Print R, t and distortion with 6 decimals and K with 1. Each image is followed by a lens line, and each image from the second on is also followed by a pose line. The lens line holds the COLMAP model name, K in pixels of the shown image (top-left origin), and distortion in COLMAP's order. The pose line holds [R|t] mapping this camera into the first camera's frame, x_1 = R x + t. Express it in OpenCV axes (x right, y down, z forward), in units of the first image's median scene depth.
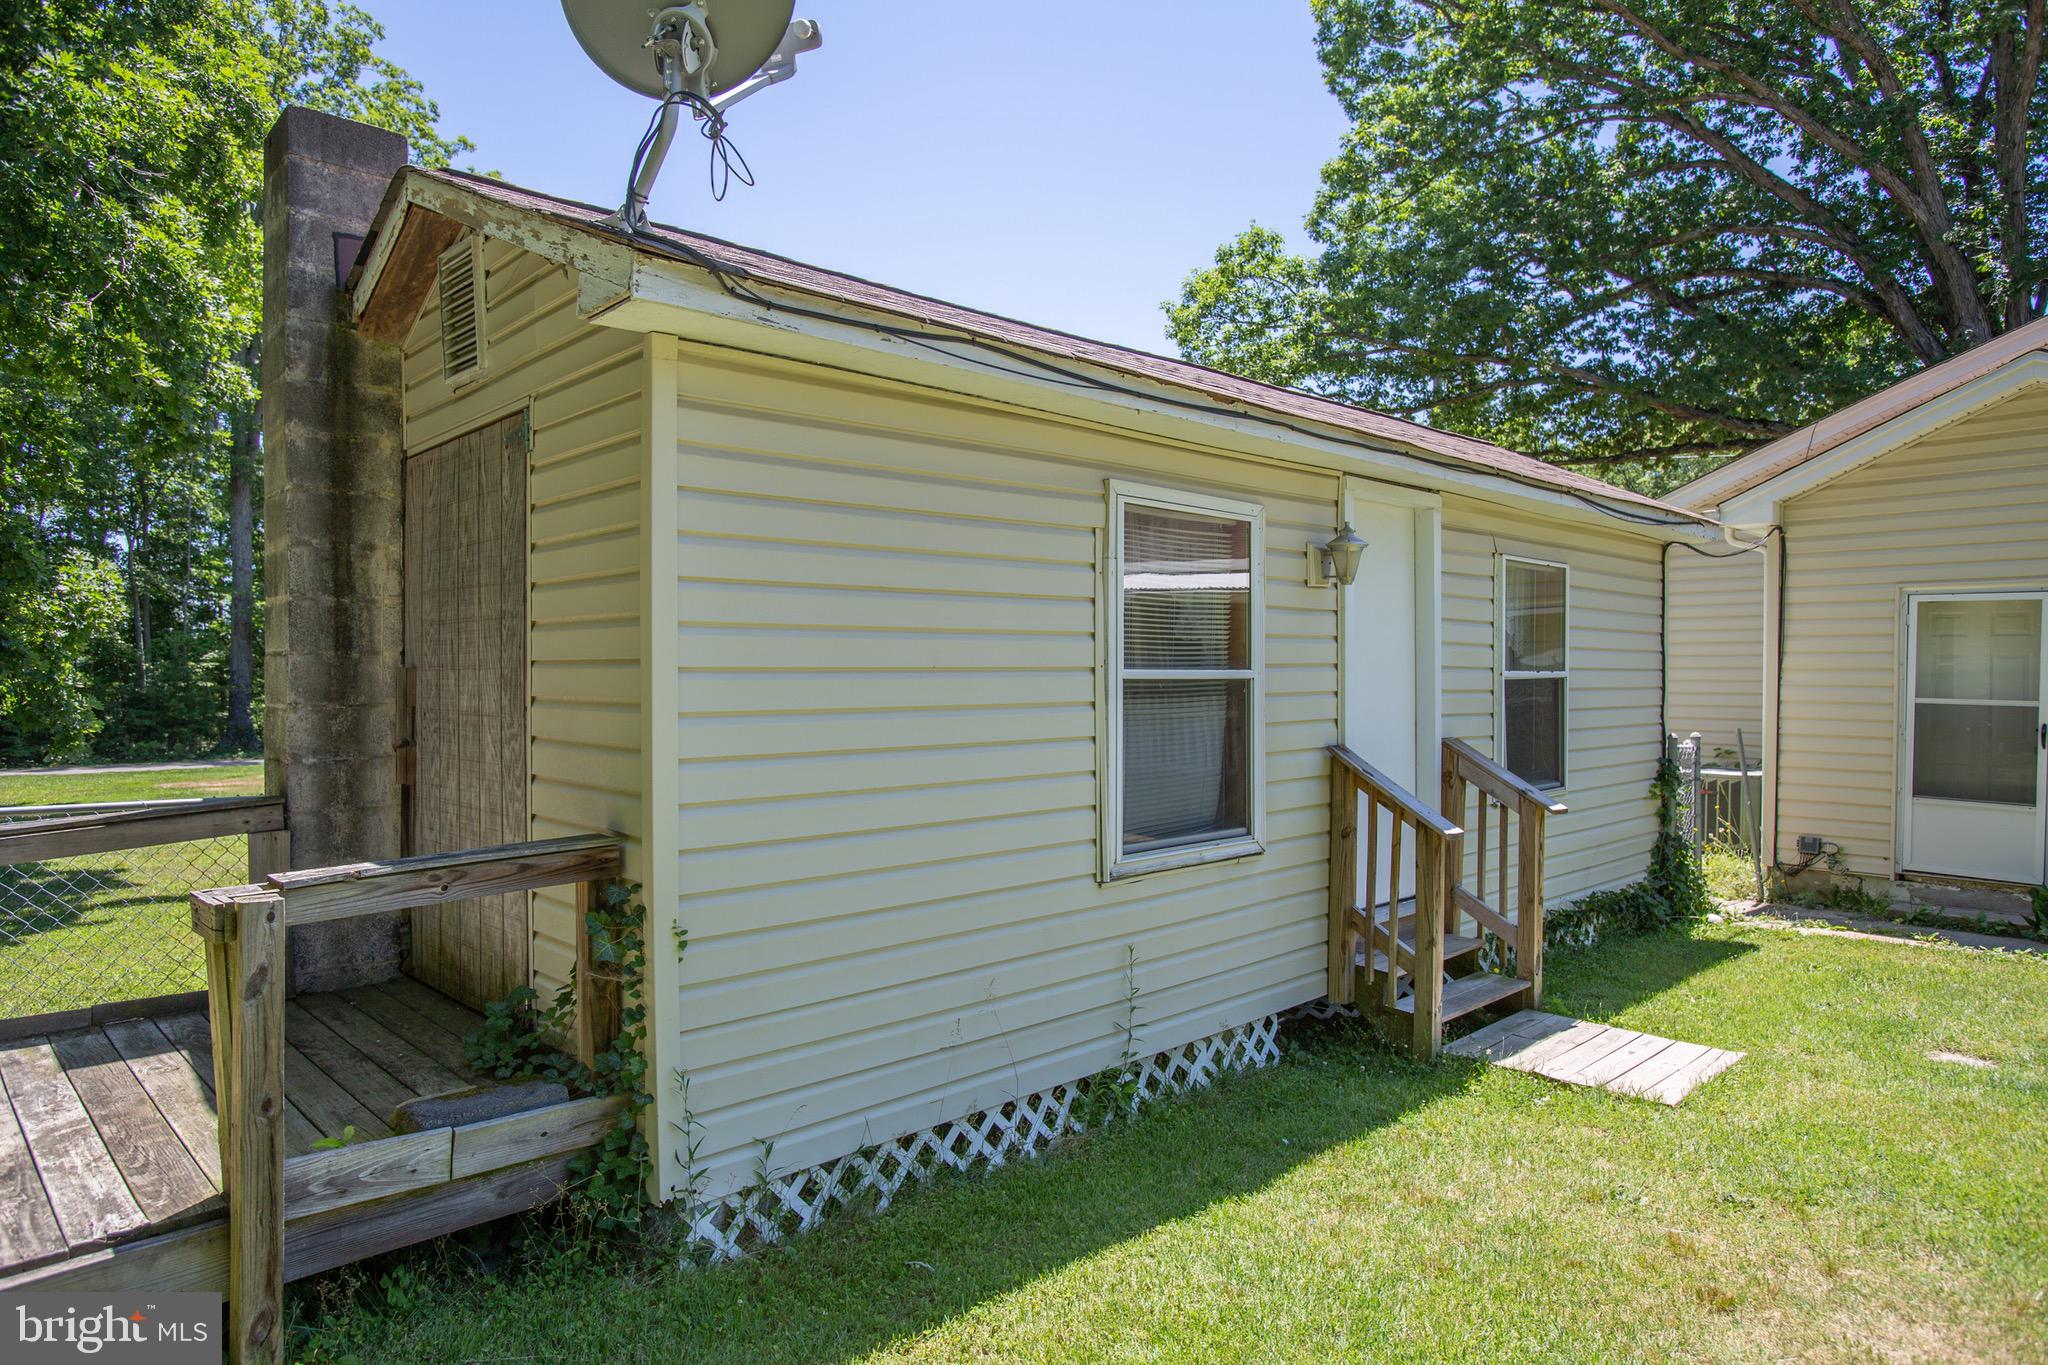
lens RADIAL K [[1246.1, 0, 1025.4], [0, 1246.1, 679.5], [0, 0, 1]] dist [-0.039373, -0.001077]
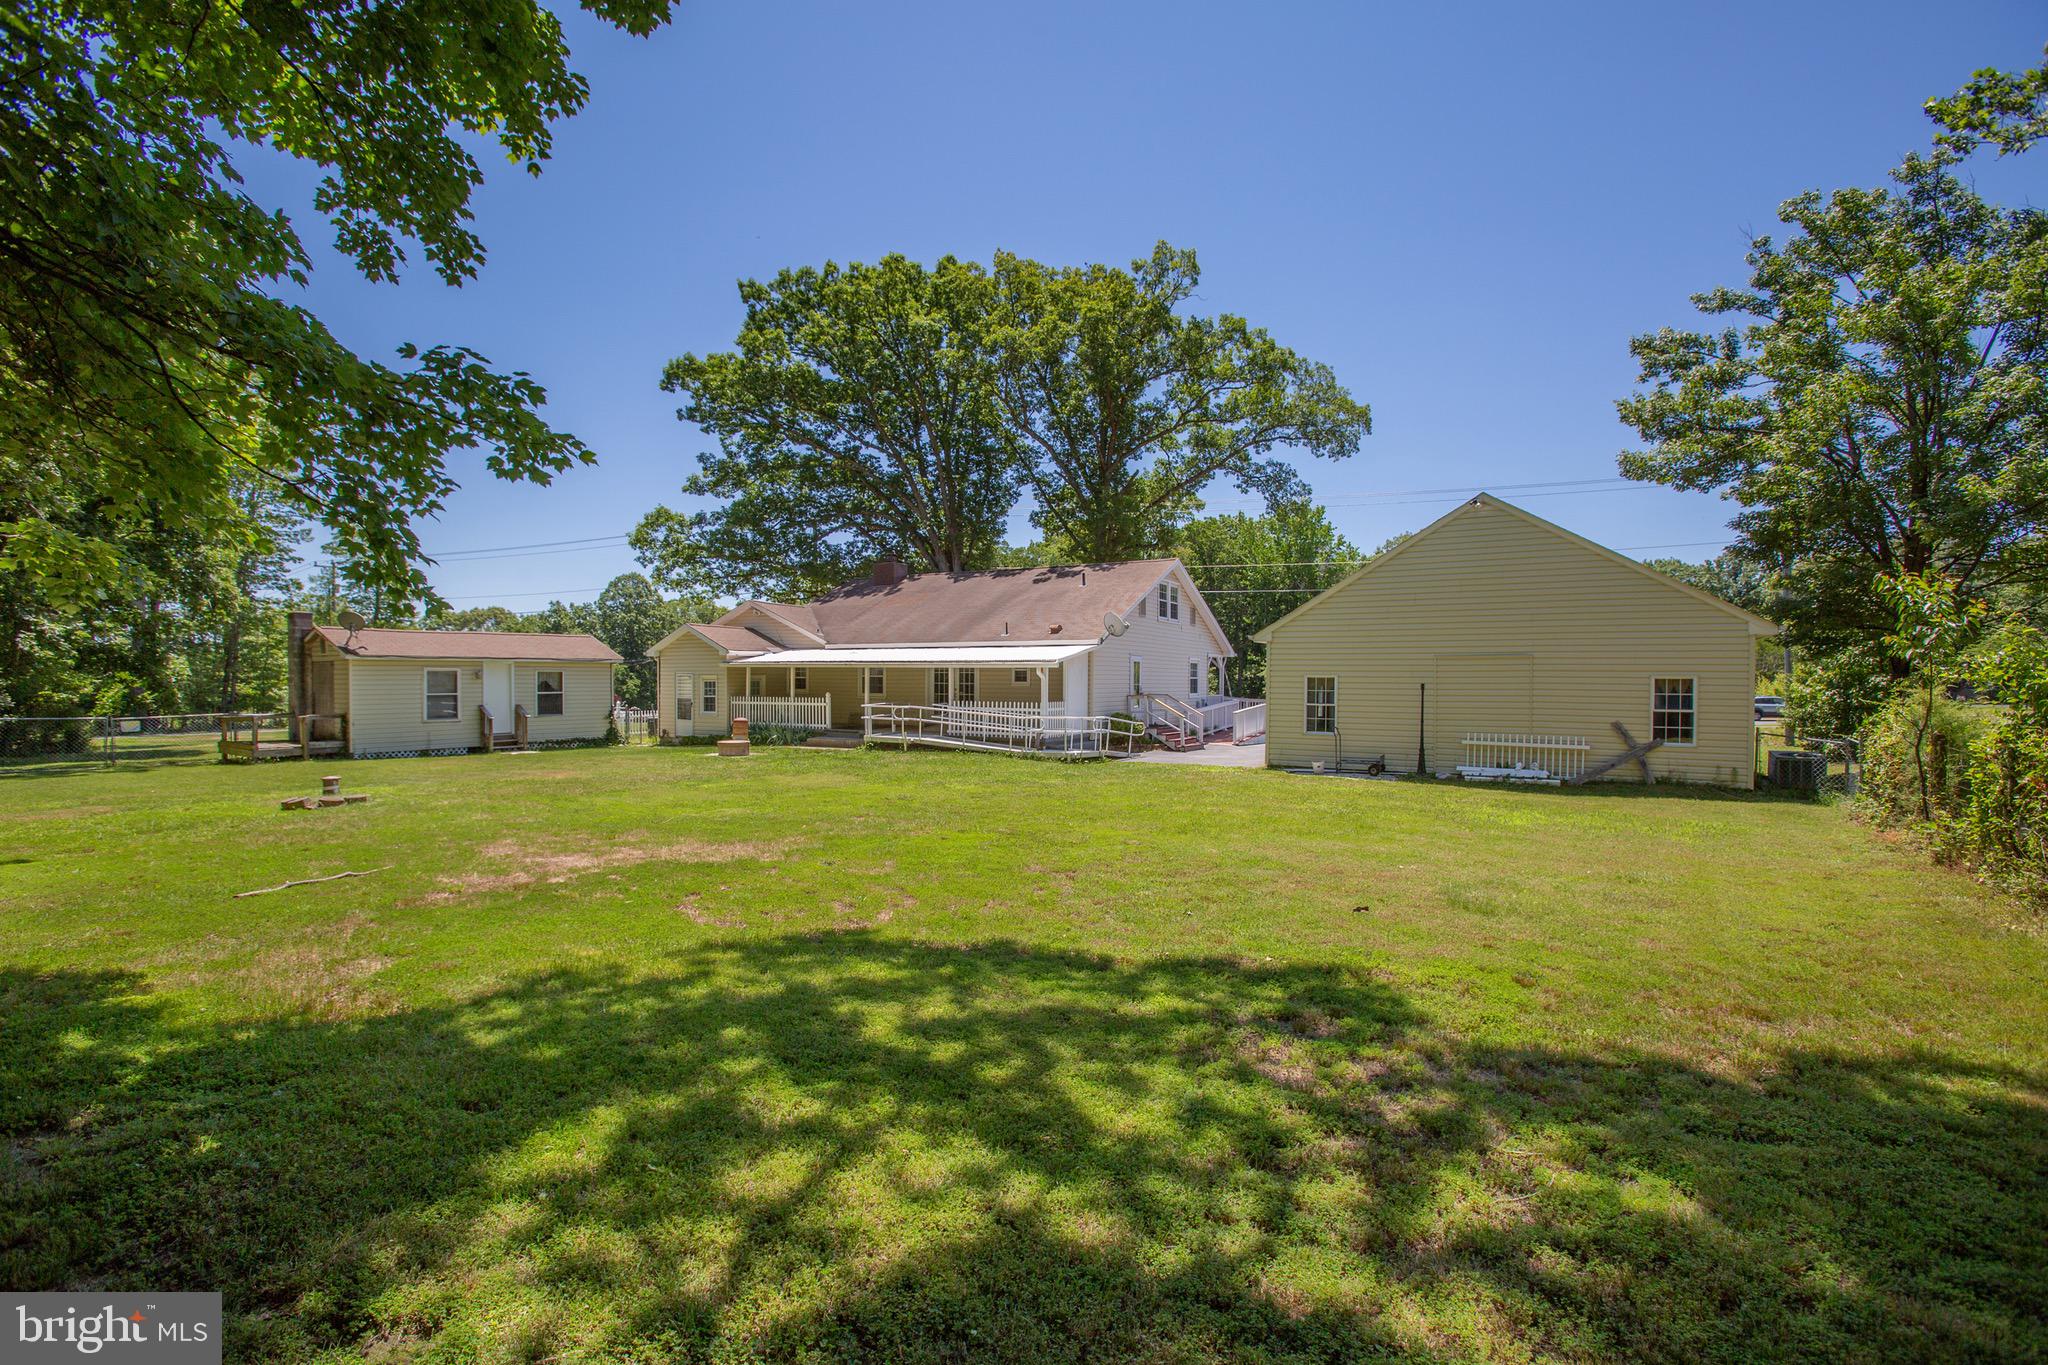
lens RADIAL K [[936.0, 0, 1043.6], [0, 936.0, 690.9], [0, 0, 1]] dist [-0.057741, 0.007374]
pose [[0.957978, -0.004793, 0.286800, 1.199469], [0.002784, 0.999969, 0.007411, -0.030915], [-0.286827, -0.006301, 0.957962, -3.068780]]
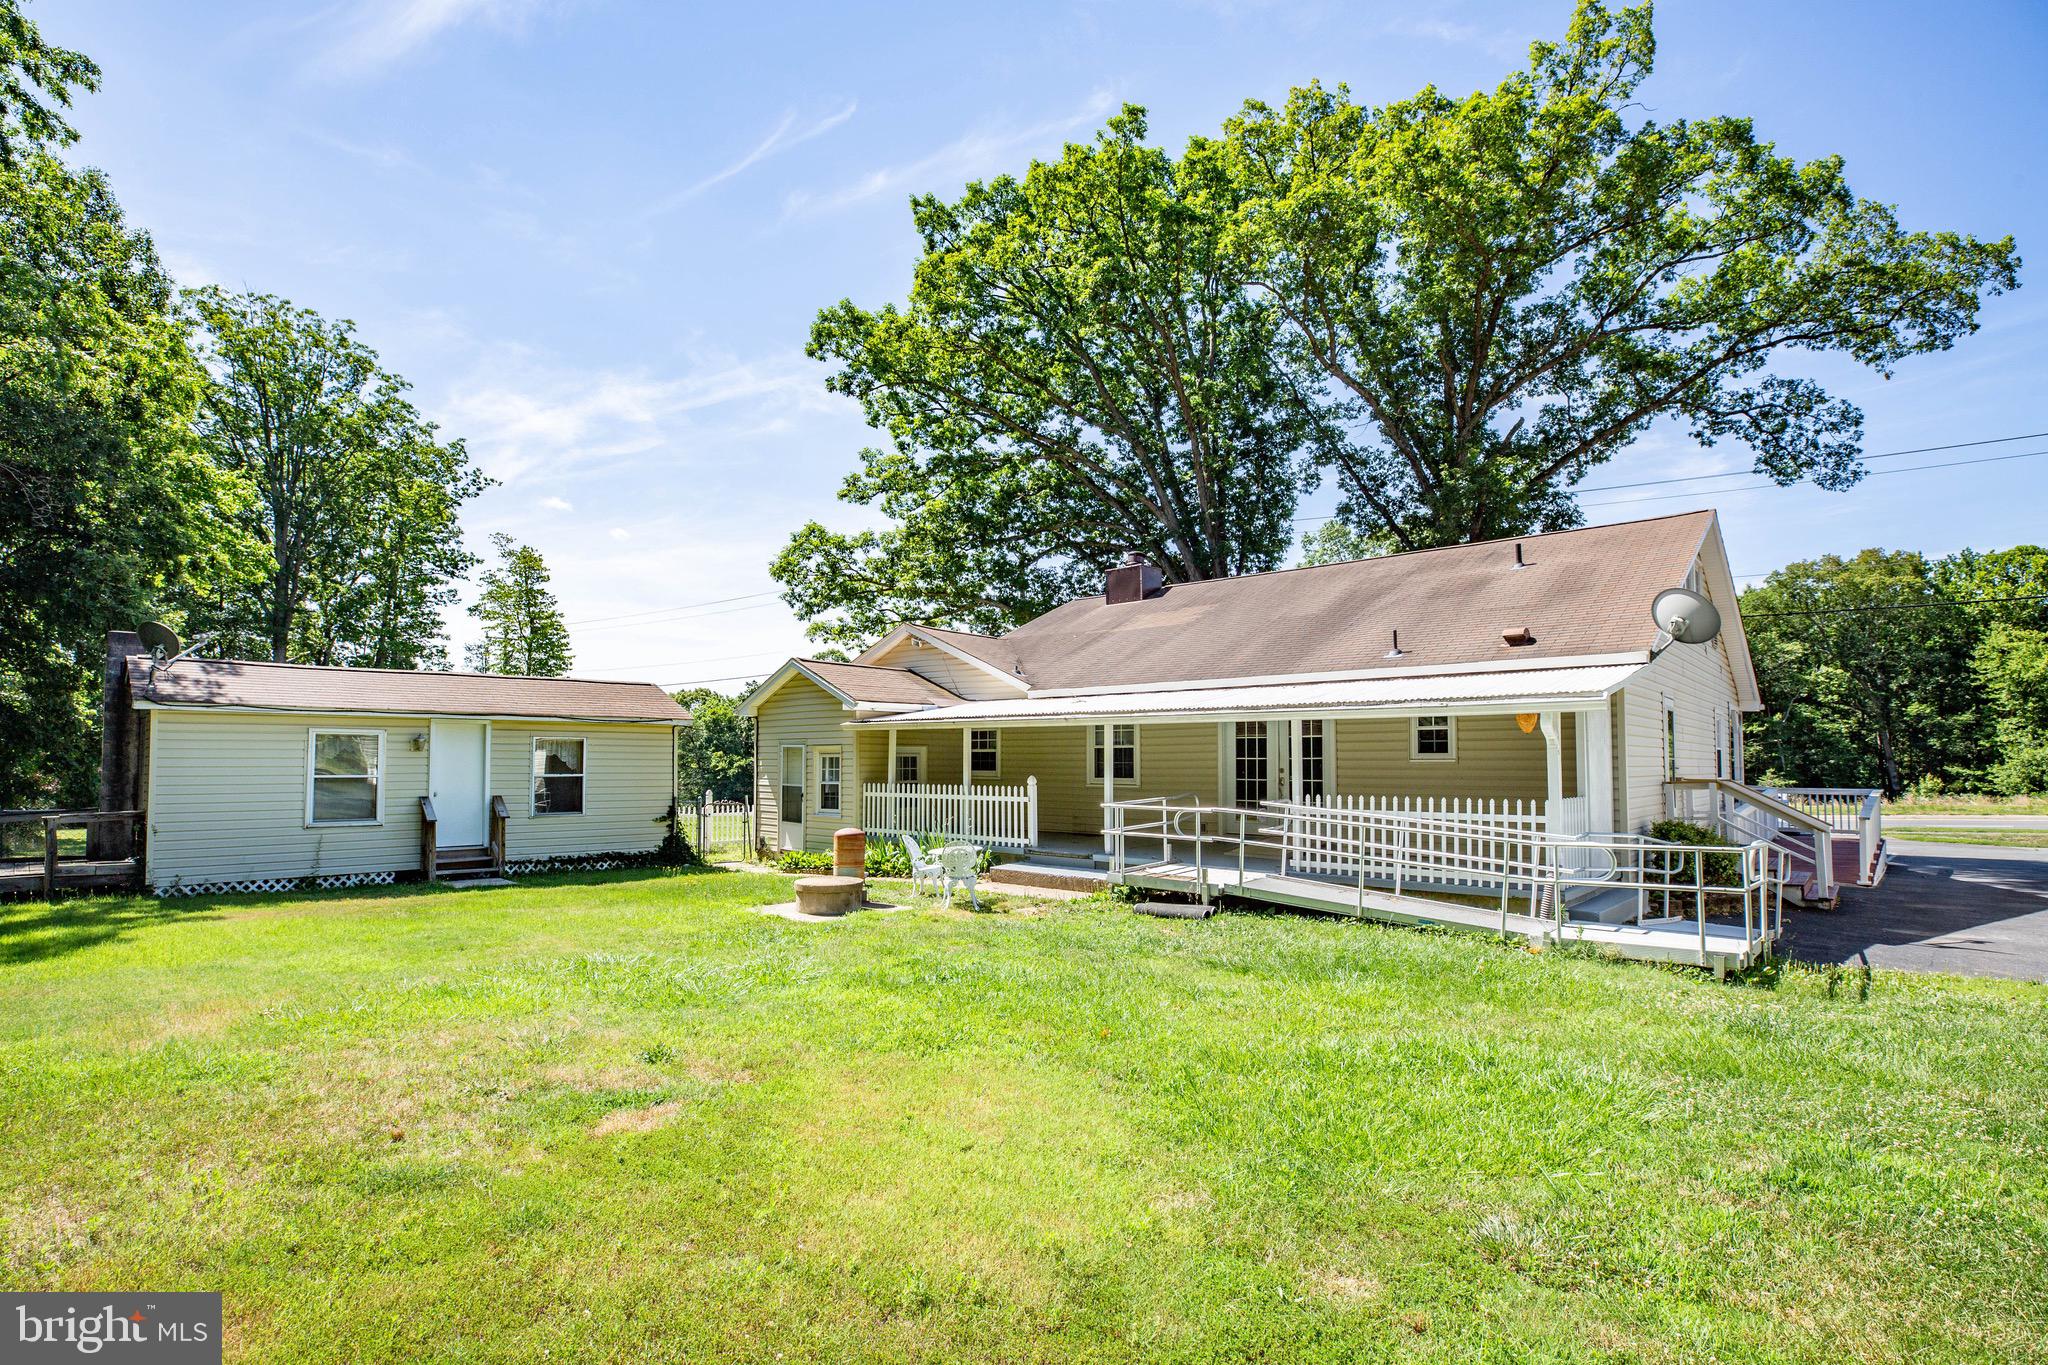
lens RADIAL K [[985.8, 0, 1024.2], [0, 985.8, 688.7], [0, 0, 1]] dist [-0.020443, 0.003677]
pose [[0.998914, 0.000757, 0.046582, 1.325635], [0.003166, 0.996454, -0.084076, -0.008768], [-0.046481, 0.084132, 0.995370, -1.355159]]
